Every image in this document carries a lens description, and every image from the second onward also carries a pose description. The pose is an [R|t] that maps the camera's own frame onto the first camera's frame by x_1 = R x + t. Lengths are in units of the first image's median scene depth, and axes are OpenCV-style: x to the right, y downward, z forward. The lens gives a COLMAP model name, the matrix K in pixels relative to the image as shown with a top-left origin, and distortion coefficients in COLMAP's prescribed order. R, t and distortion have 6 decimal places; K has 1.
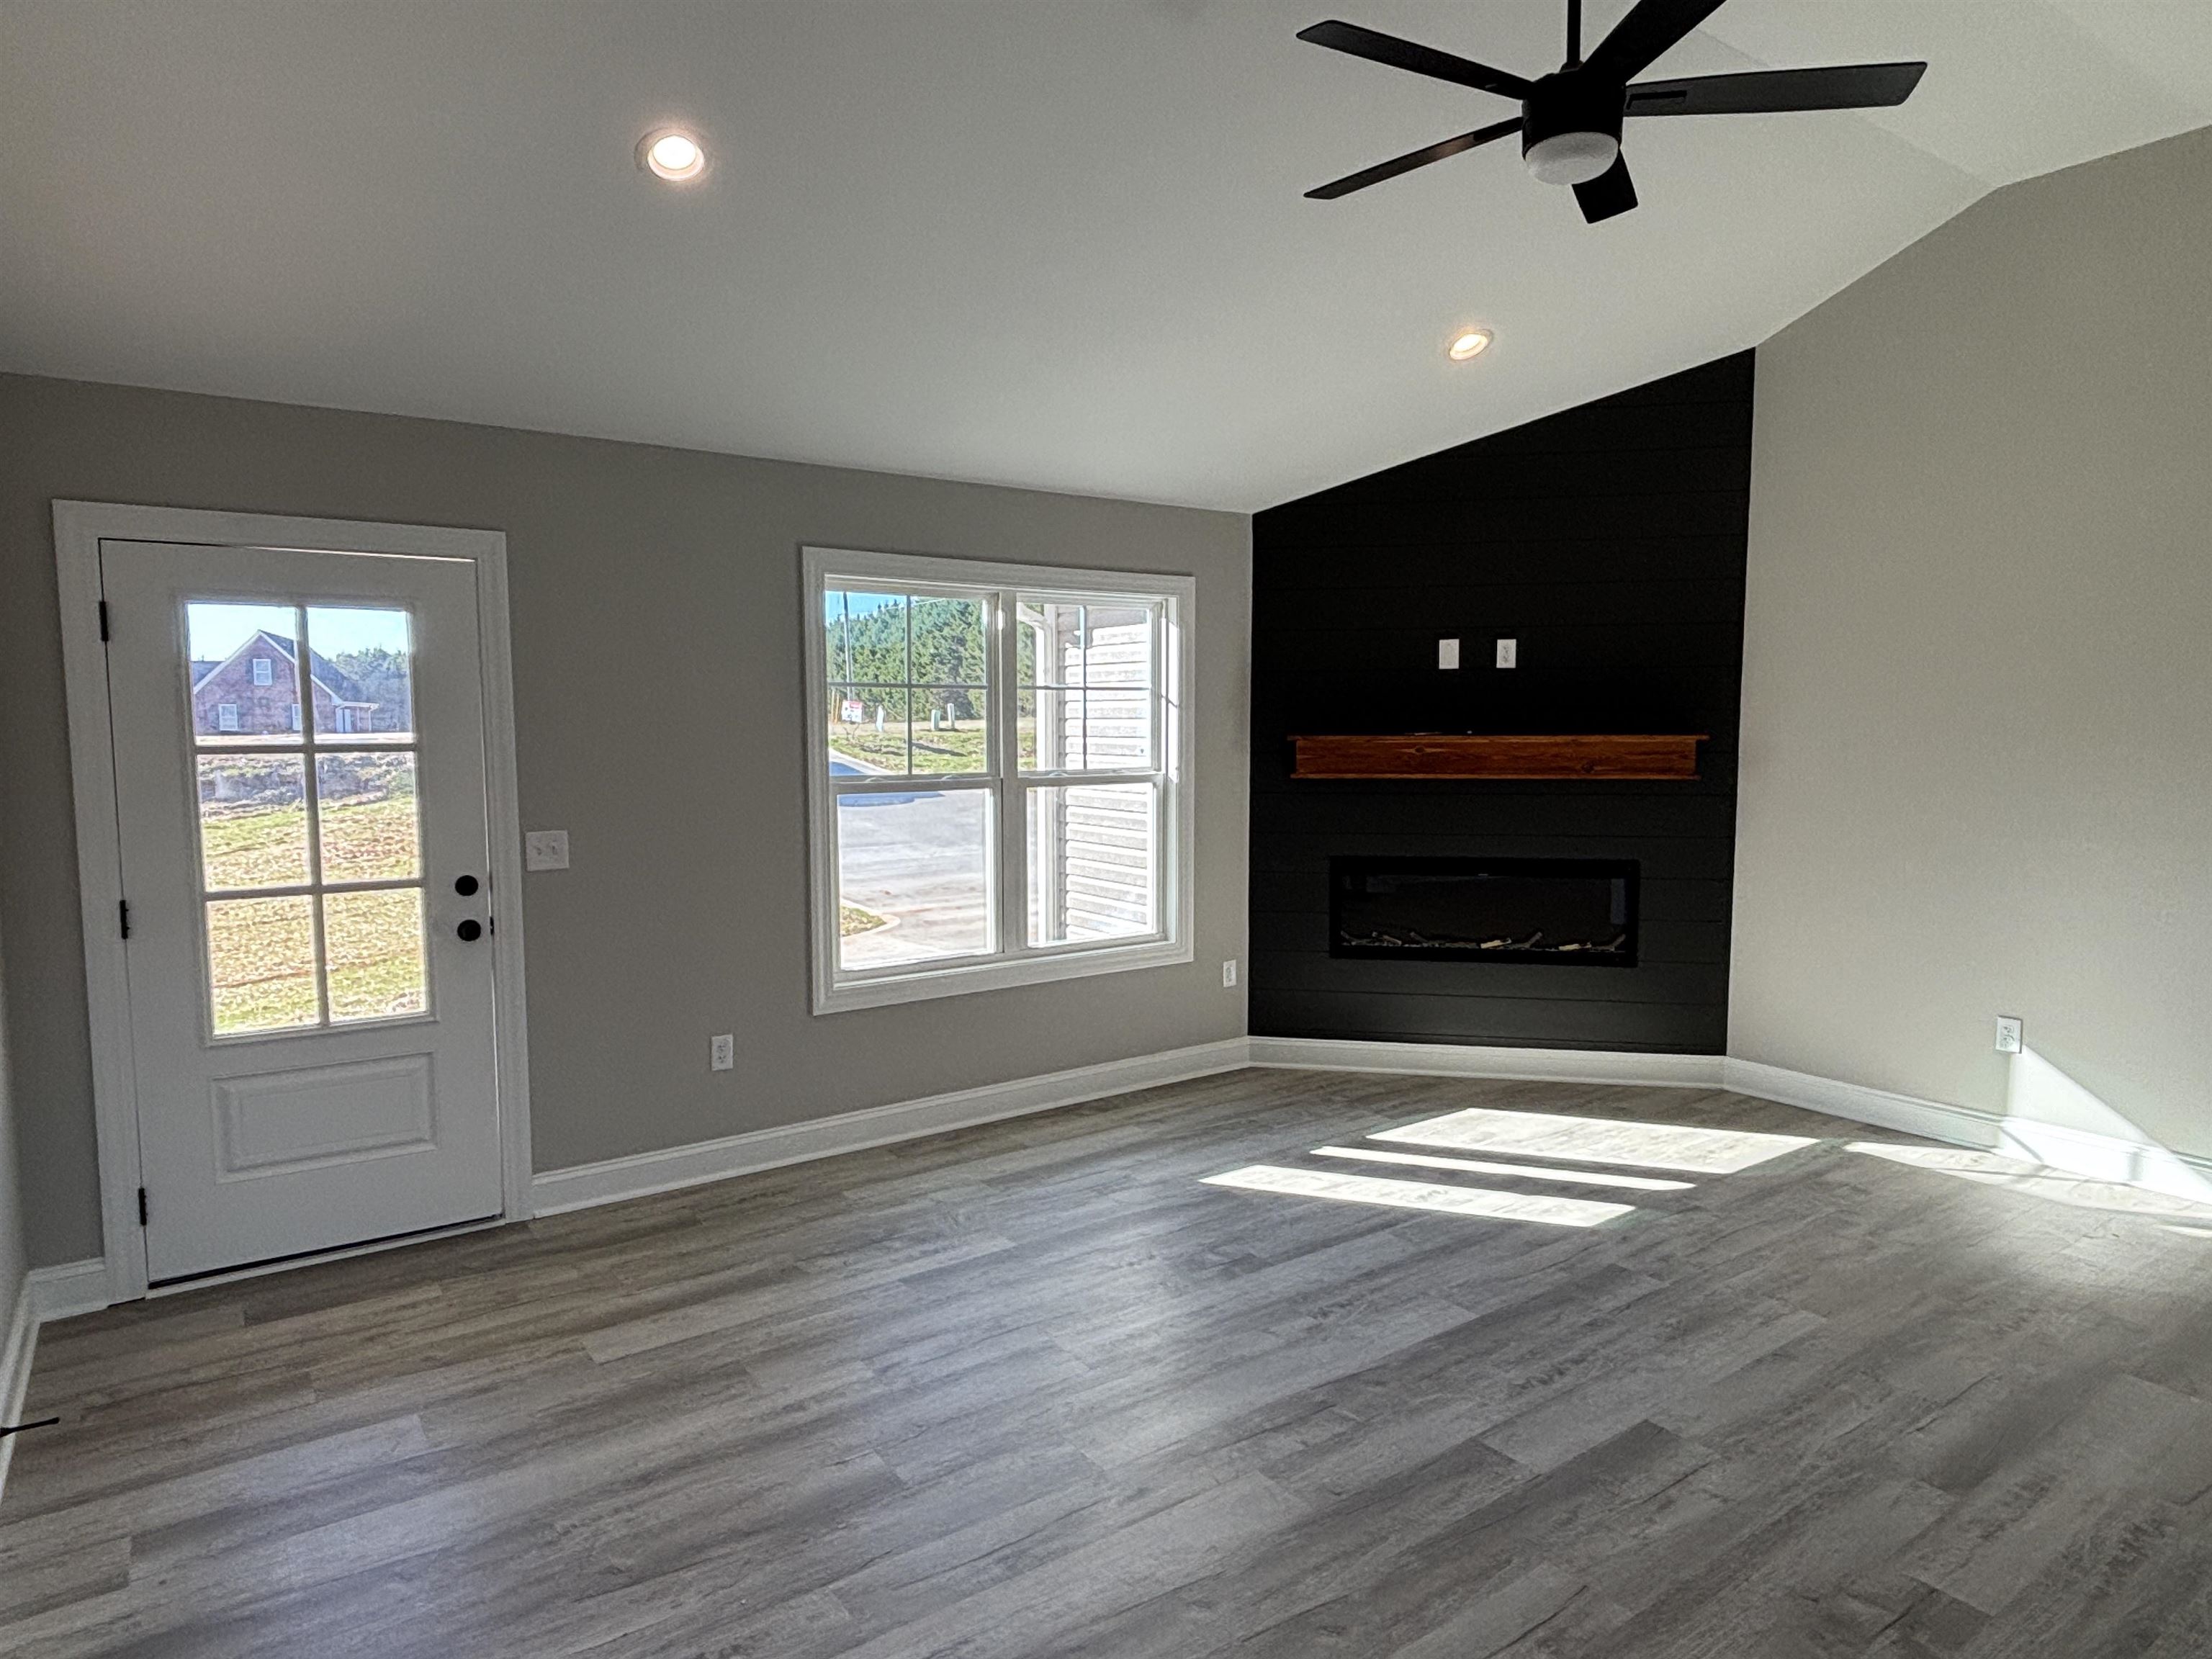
lens RADIAL K [[1319.1, 0, 1072.5], [0, 1319.1, 823.3], [0, 0, 1]] dist [-0.002192, -0.010797]
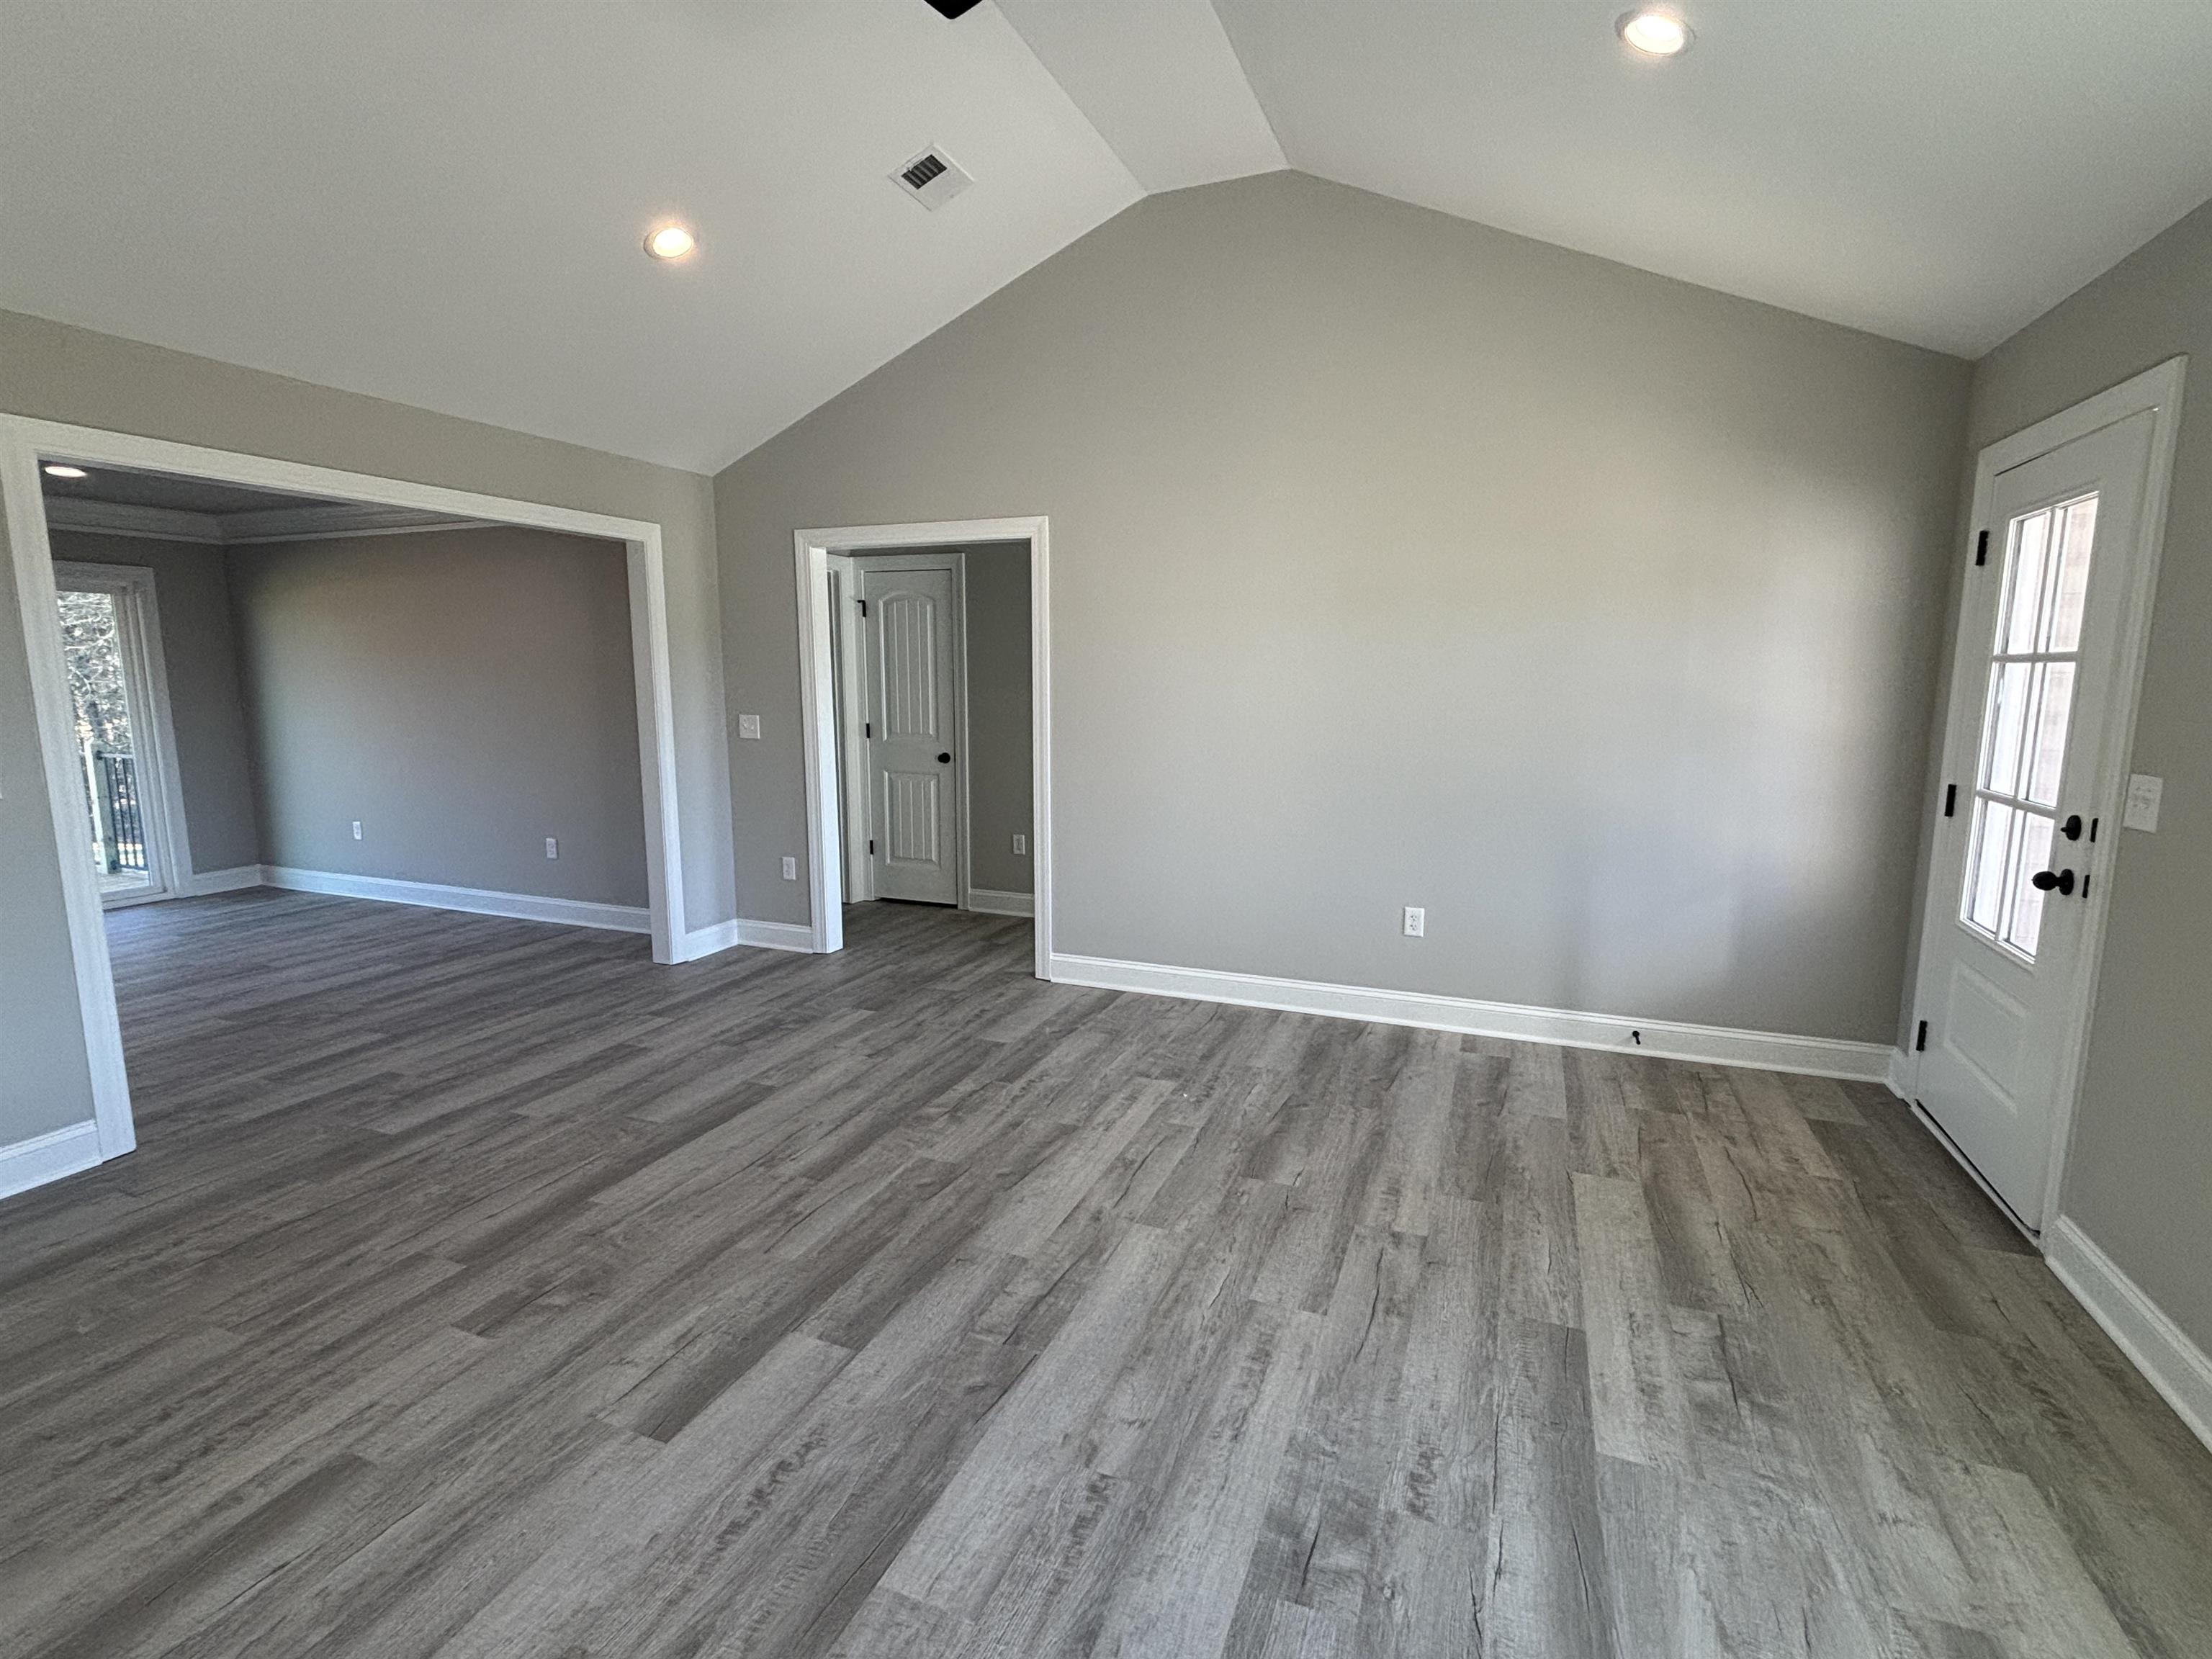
lens RADIAL K [[1050.6, 0, 1096.2], [0, 1050.6, 831.7], [0, 0, 1]] dist [-0.014962, 0.005561]
pose [[-0.833210, 0.087863, -0.545931, 0.534459], [-0.043946, 0.973650, 0.223772, -0.090634], [0.551207, 0.210440, -0.807394, 1.601674]]
